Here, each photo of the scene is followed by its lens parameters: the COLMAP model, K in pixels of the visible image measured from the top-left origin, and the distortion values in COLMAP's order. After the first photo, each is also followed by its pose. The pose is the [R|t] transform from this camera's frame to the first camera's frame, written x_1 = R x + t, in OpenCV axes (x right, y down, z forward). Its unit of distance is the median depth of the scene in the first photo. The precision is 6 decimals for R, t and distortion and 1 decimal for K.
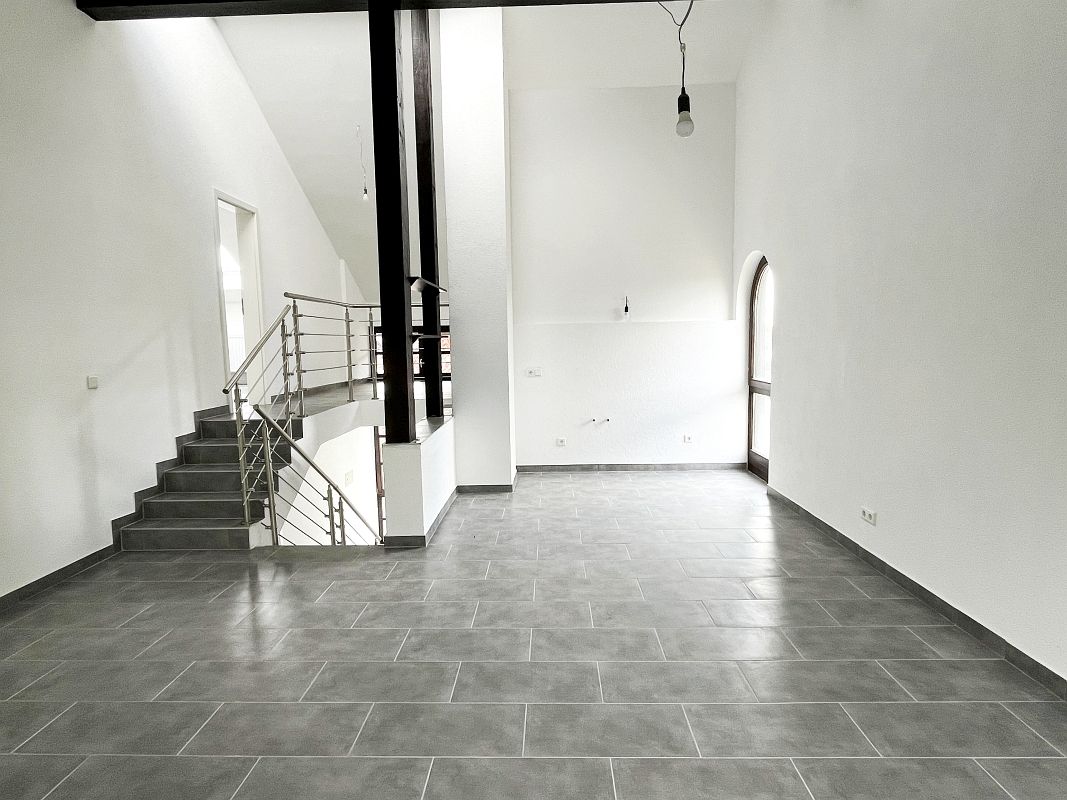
lens RADIAL K [[584.7, 0, 533.7], [0, 584.7, 402.1], [0, 0, 1]] dist [0.004413, 0.000324]
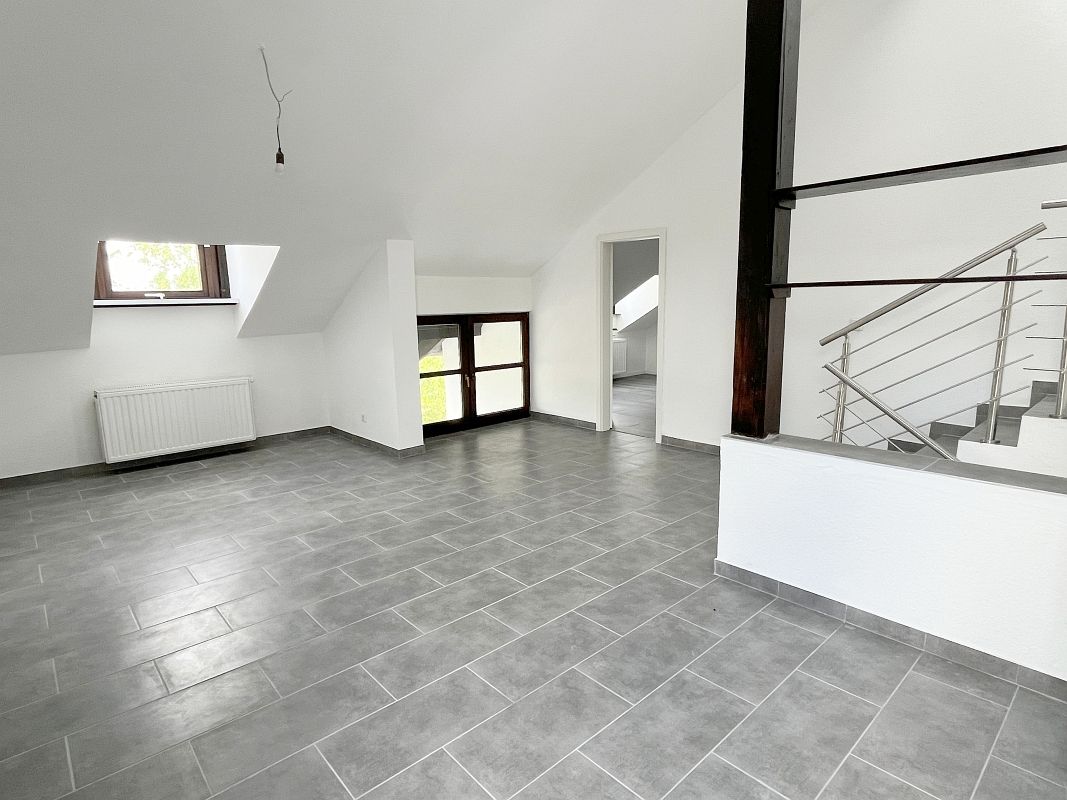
lens RADIAL K [[584.7, 0, 532.4], [0, 584.7, 398.0], [0, 0, 1]] dist [0.004413, 0.000324]
pose [[-0.723439, 0.142981, -0.675421, 0.572858], [-0.040210, 0.967932, 0.247972, -0.181624], [0.689217, 0.206551, -0.694491, 1.667508]]
